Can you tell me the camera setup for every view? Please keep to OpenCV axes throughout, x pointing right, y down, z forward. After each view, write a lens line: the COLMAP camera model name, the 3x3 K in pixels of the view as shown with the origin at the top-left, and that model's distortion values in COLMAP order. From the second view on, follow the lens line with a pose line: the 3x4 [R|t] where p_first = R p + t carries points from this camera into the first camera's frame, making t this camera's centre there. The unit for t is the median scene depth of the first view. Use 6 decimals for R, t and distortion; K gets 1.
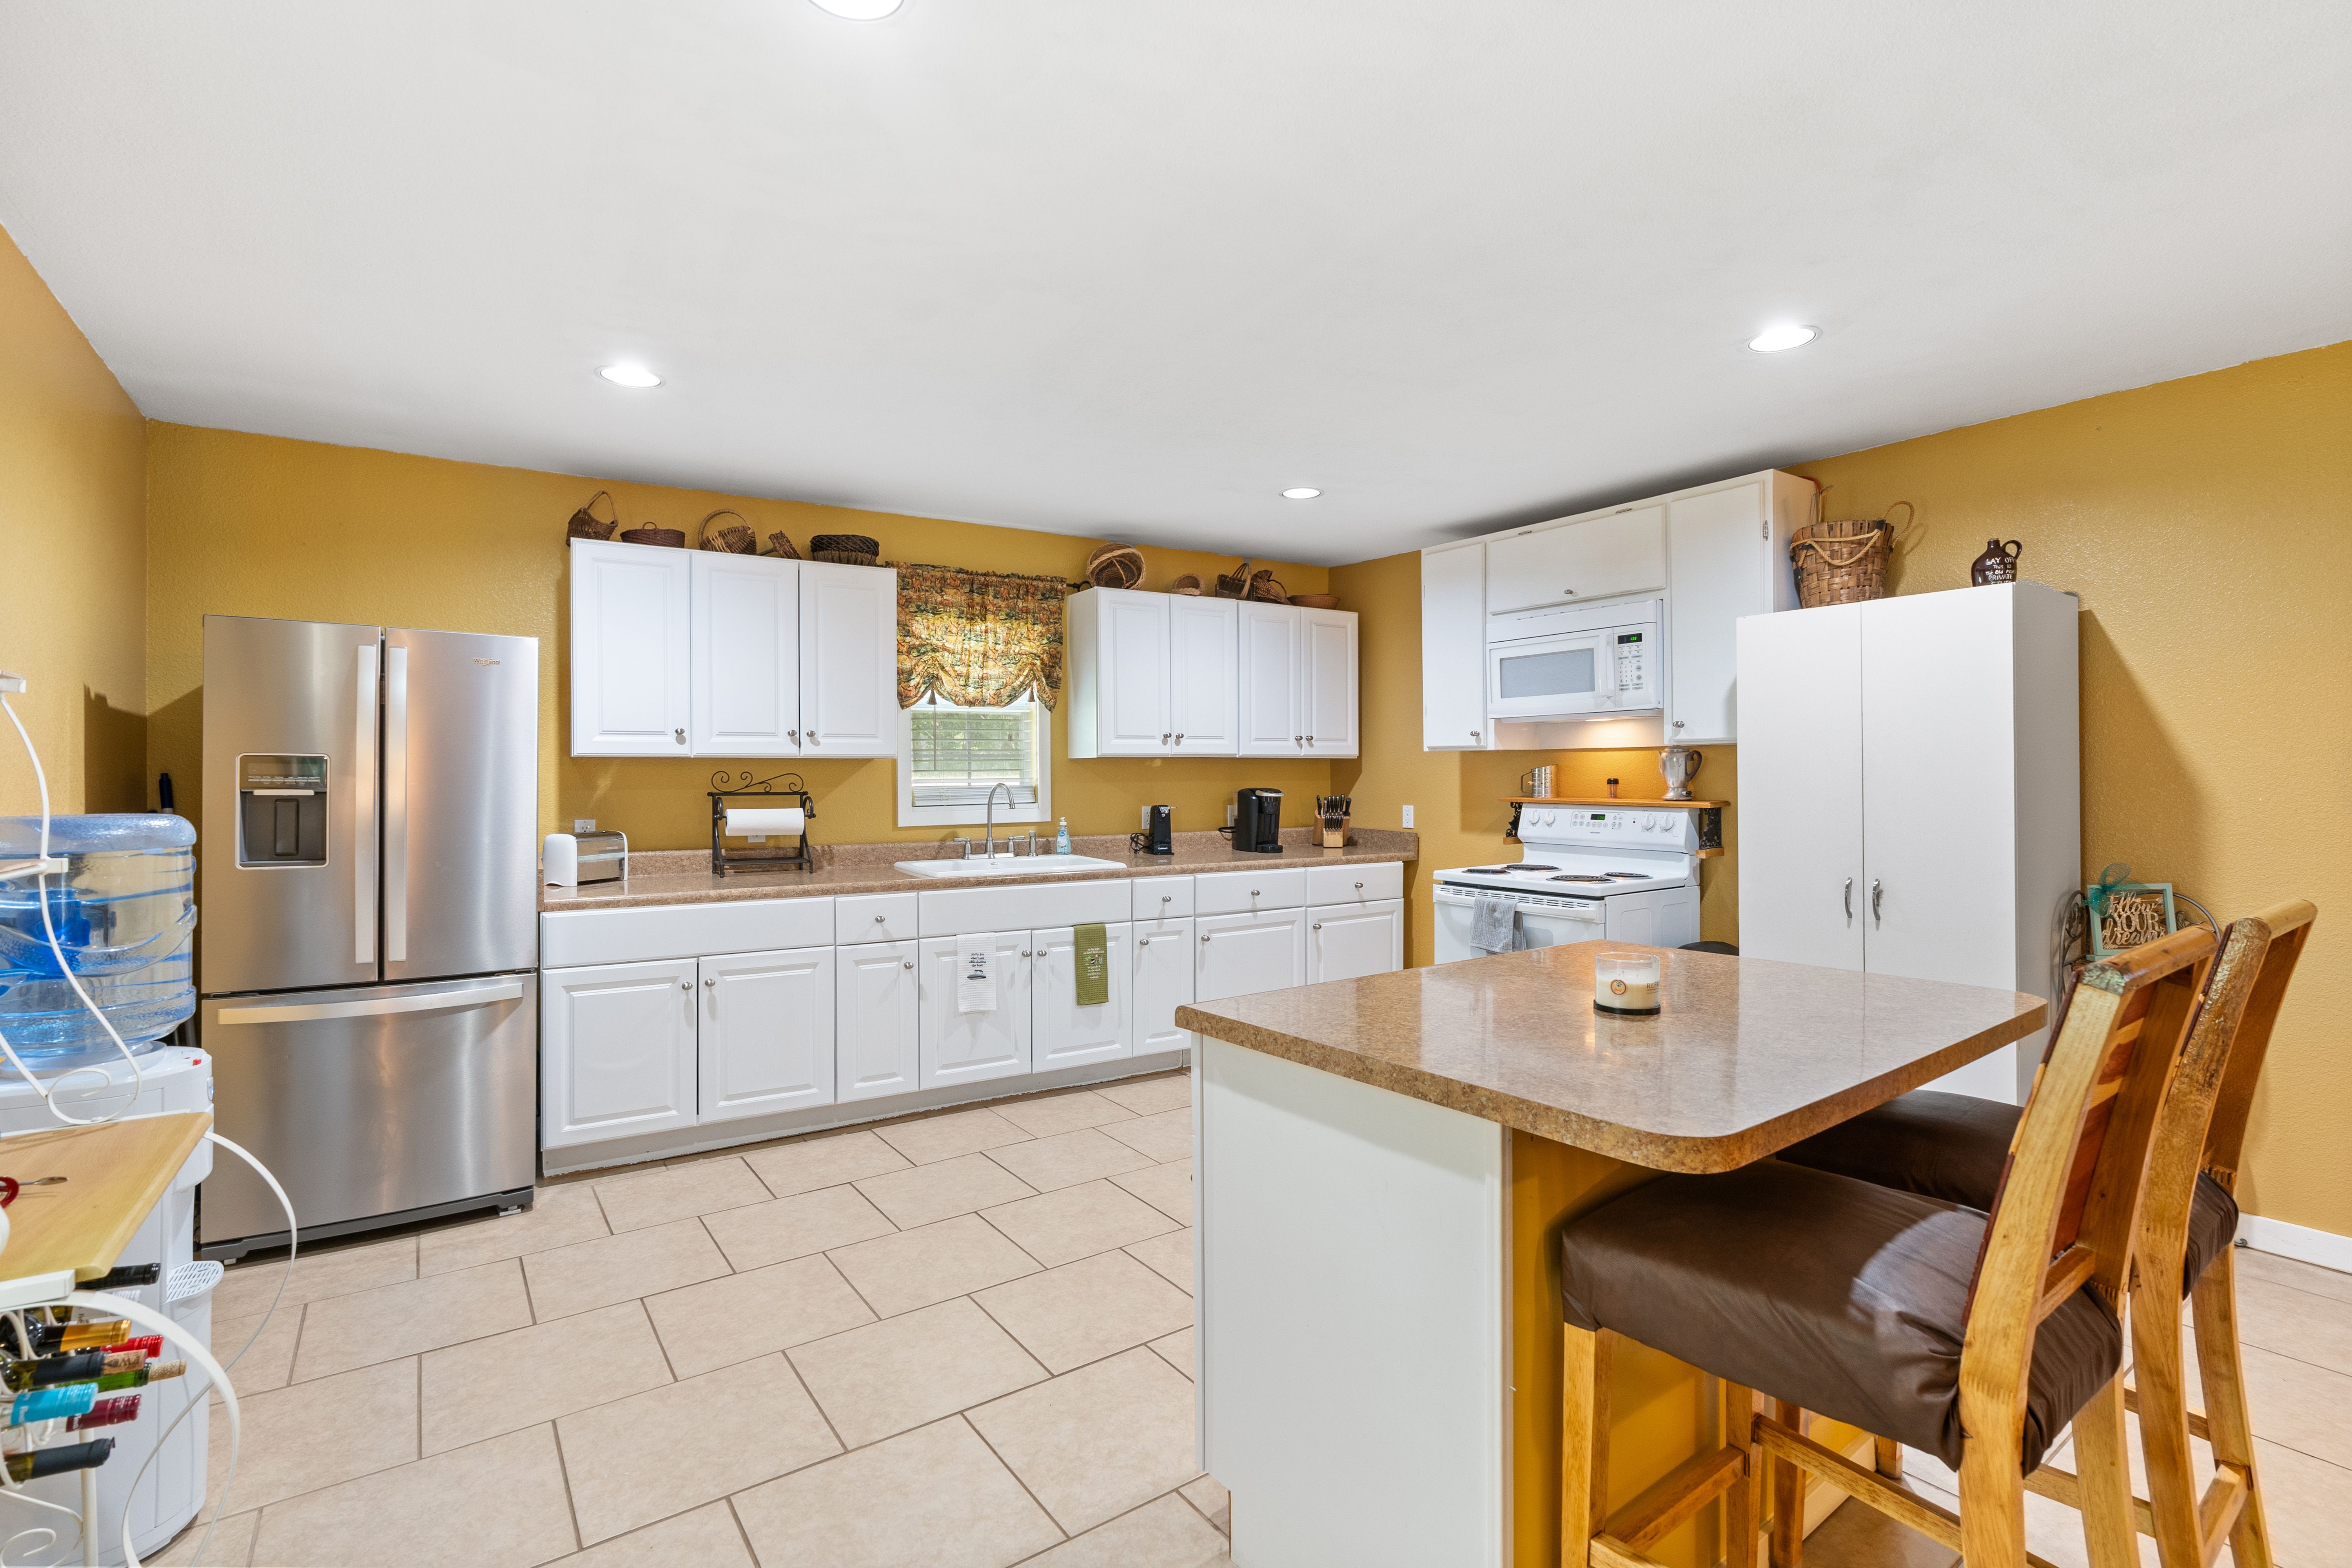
lens RADIAL K [[1067.8, 0, 1183.5], [0, 1067.8, 780.8], [0, 0, 1]] dist [-0.002751, 0.001542]
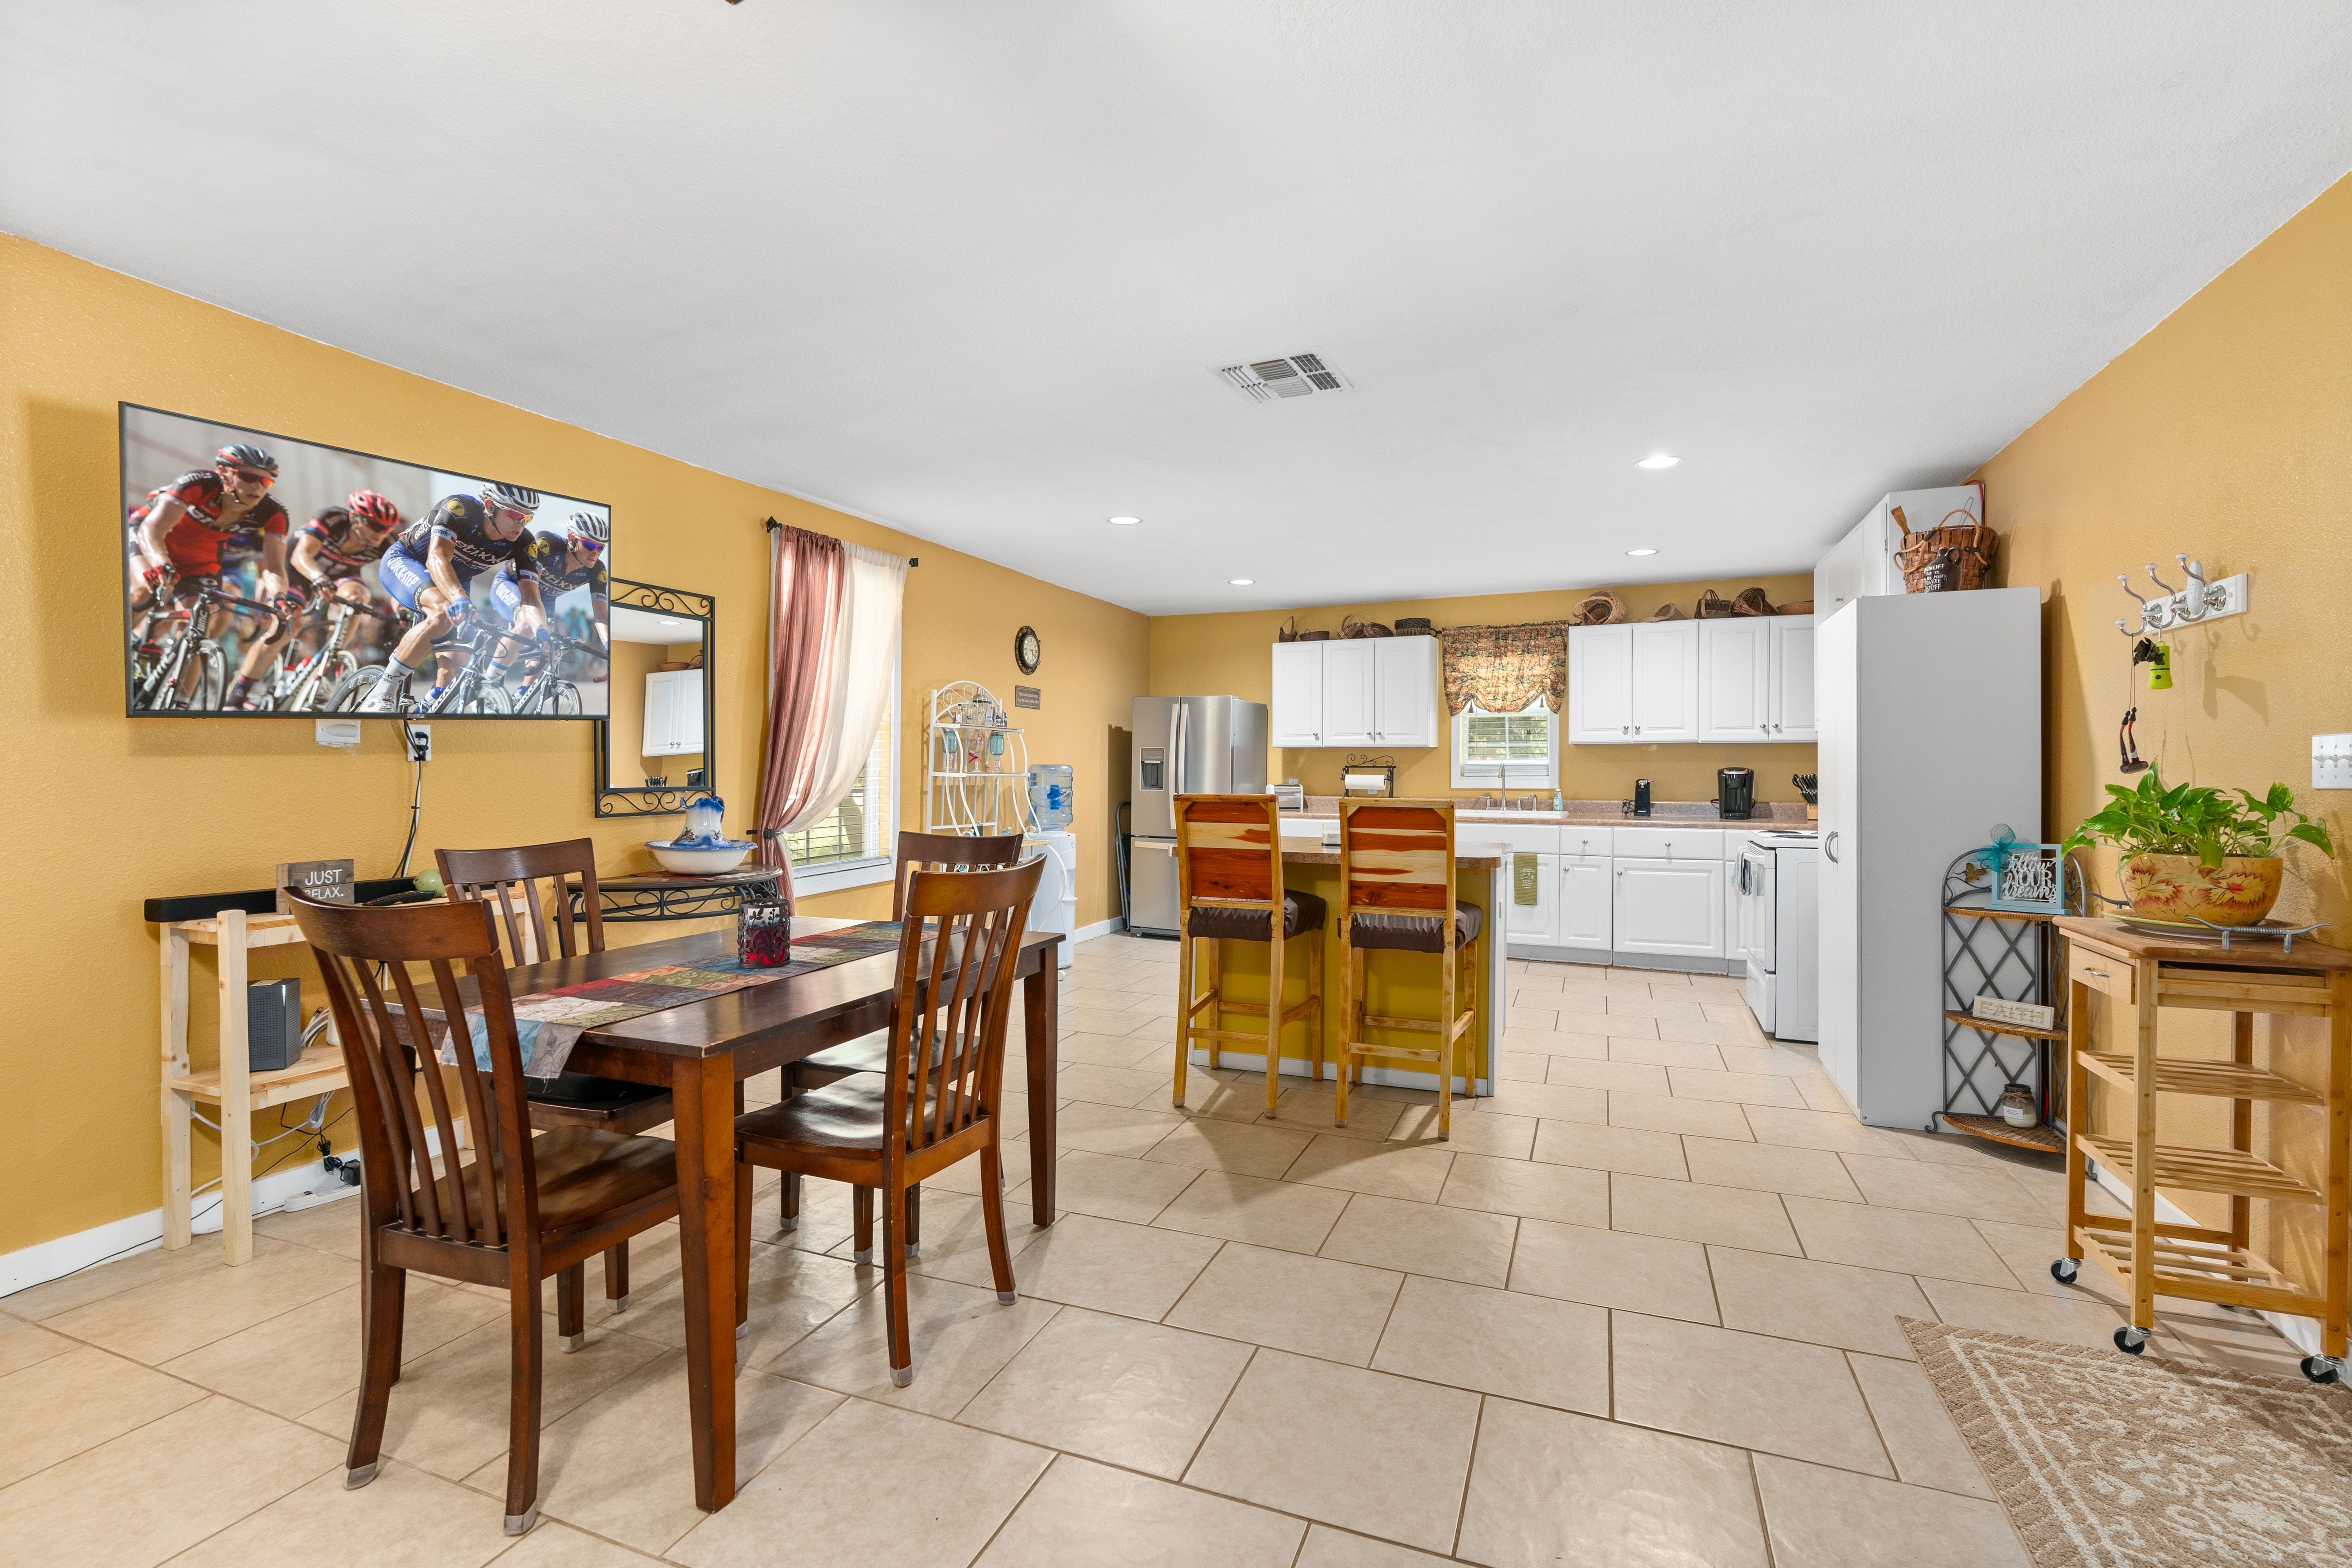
lens RADIAL K [[1067.8, 0, 1183.5], [0, 1067.8, 780.8], [0, 0, 1]] dist [-0.002751, 0.001542]
pose [[0.541596, 0.014690, -0.840510, 0.909944], [-0.009491, 0.999890, 0.011360, 0.017193], [0.840585, 0.001825, 0.541676, -0.239746]]
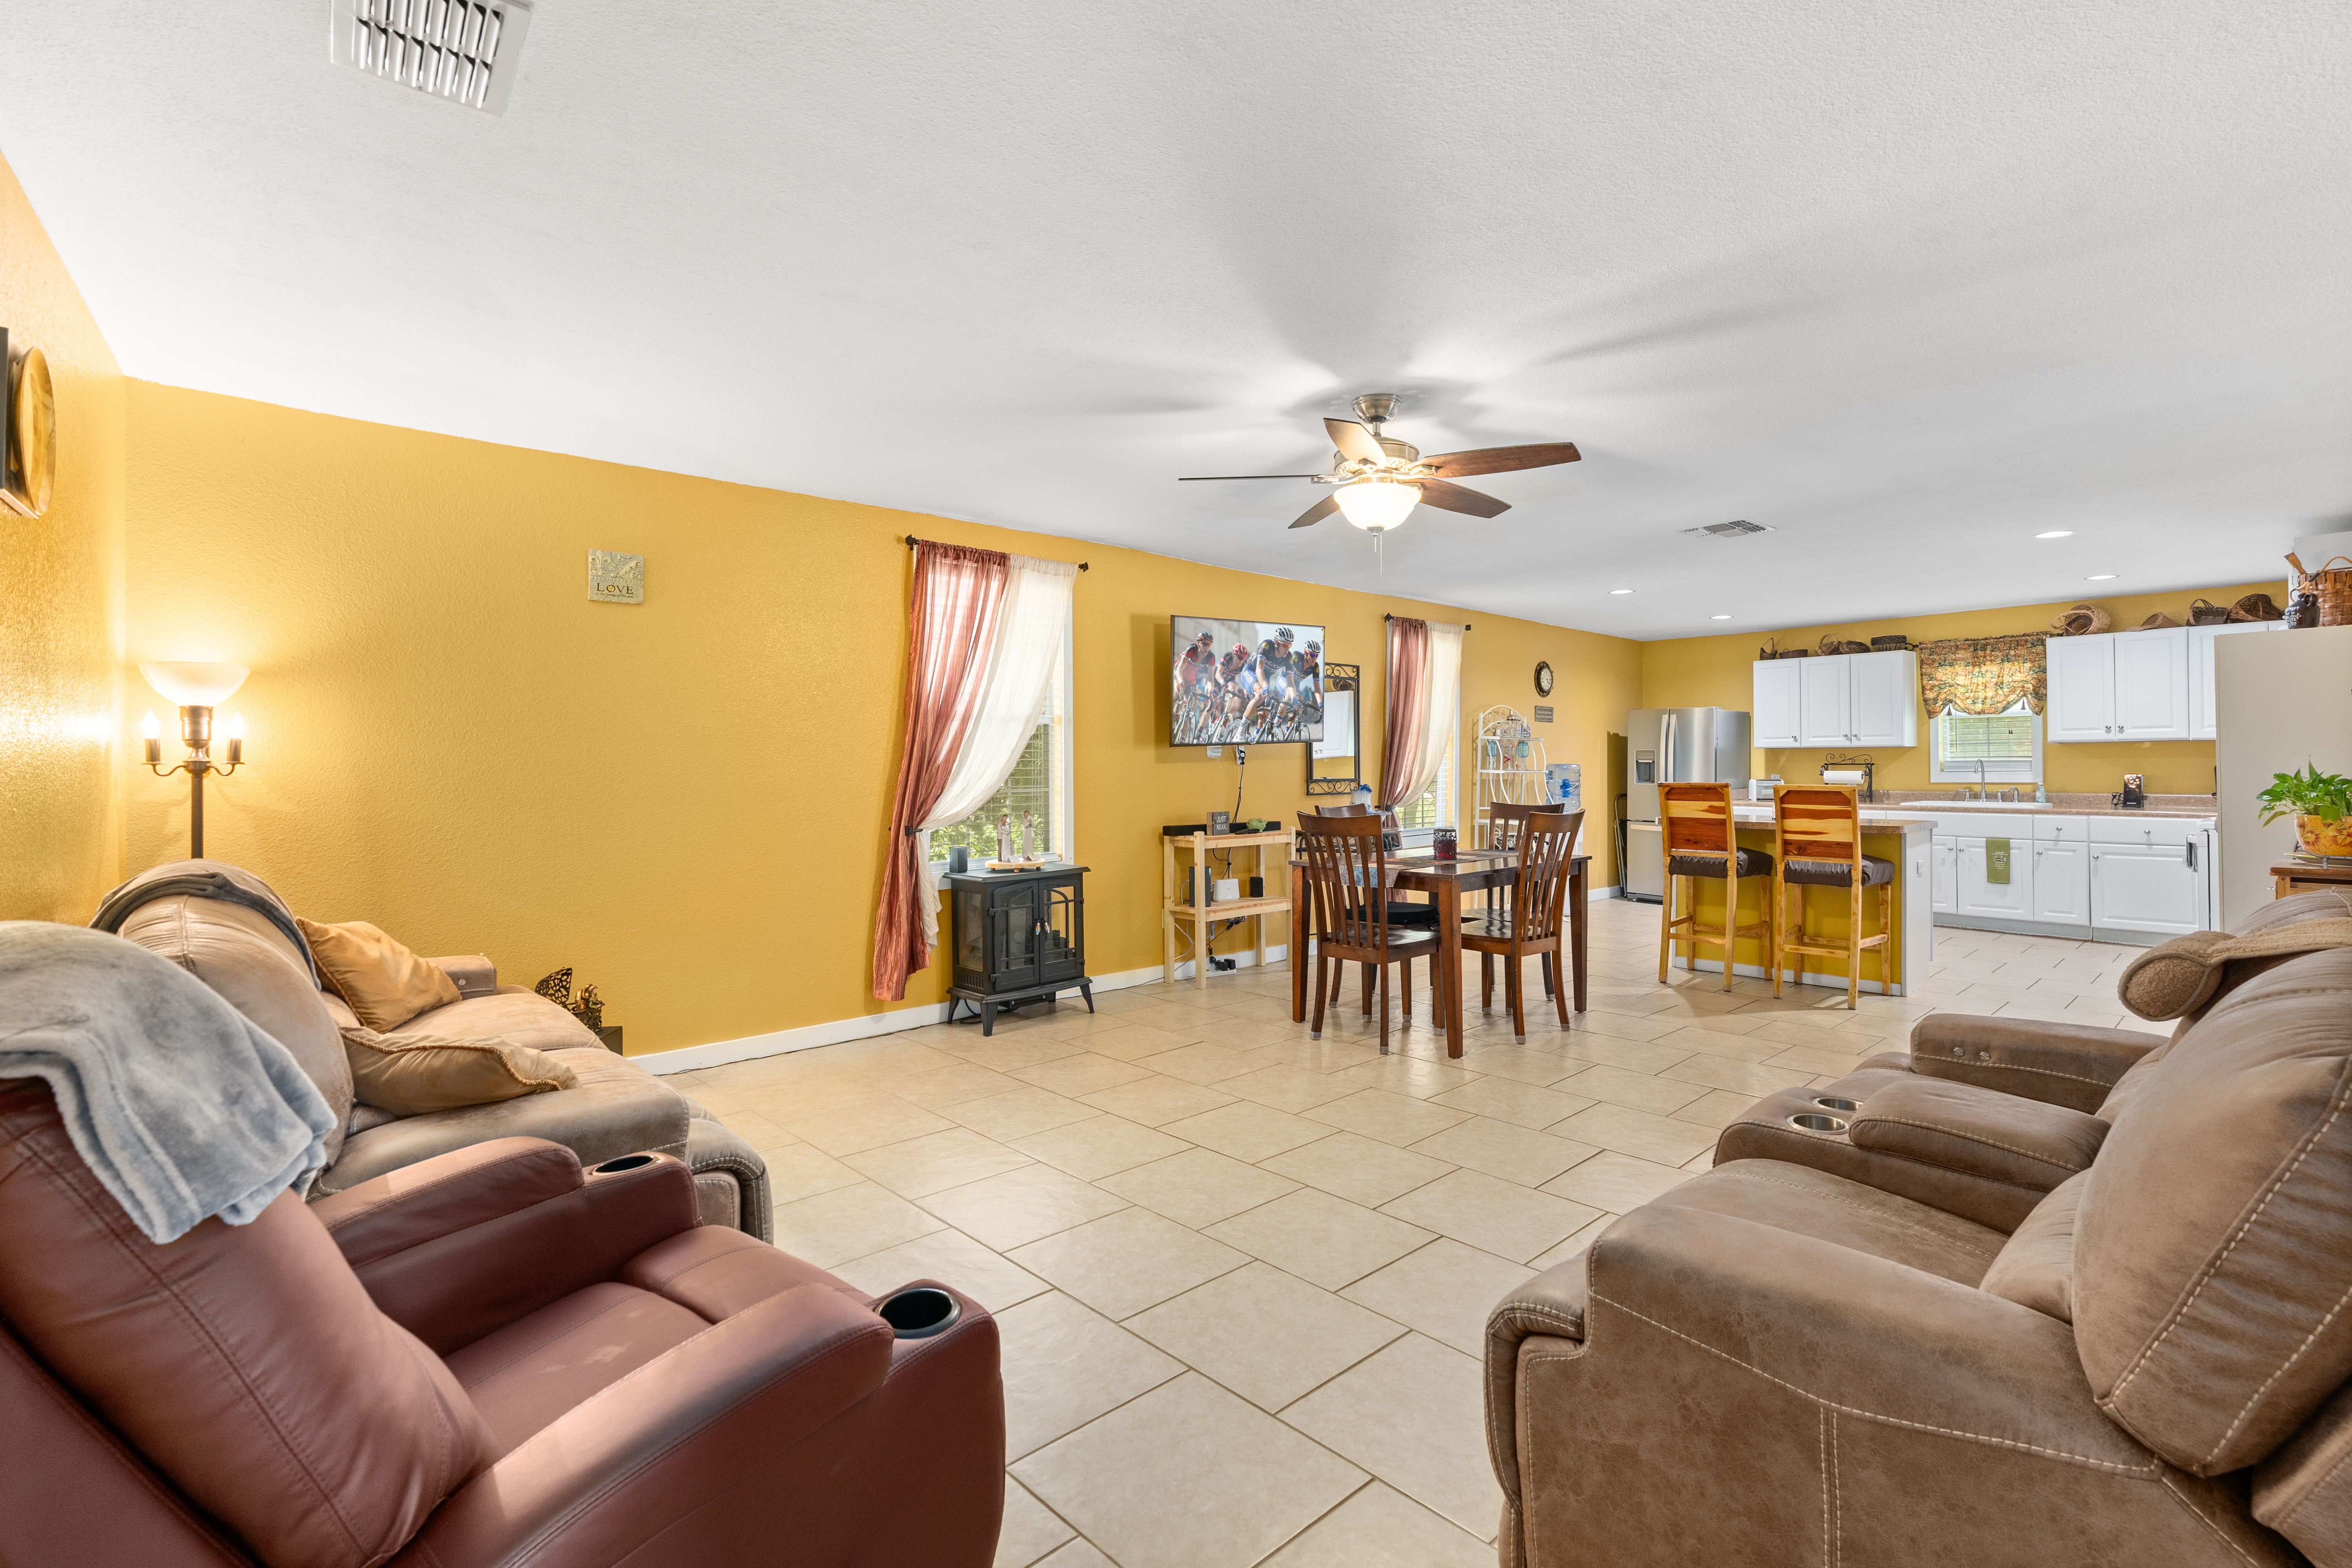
lens RADIAL K [[1071.4, 0, 1190.9], [0, 1071.4, 760.0], [0, 0, 1]] dist [-0.000264, 0.001054]
pose [[0.138271, -0.003675, -0.990388, 1.442678], [-0.003586, 0.999985, -0.004212, 0.016788], [0.990388, 0.004134, 0.138256, -0.552283]]
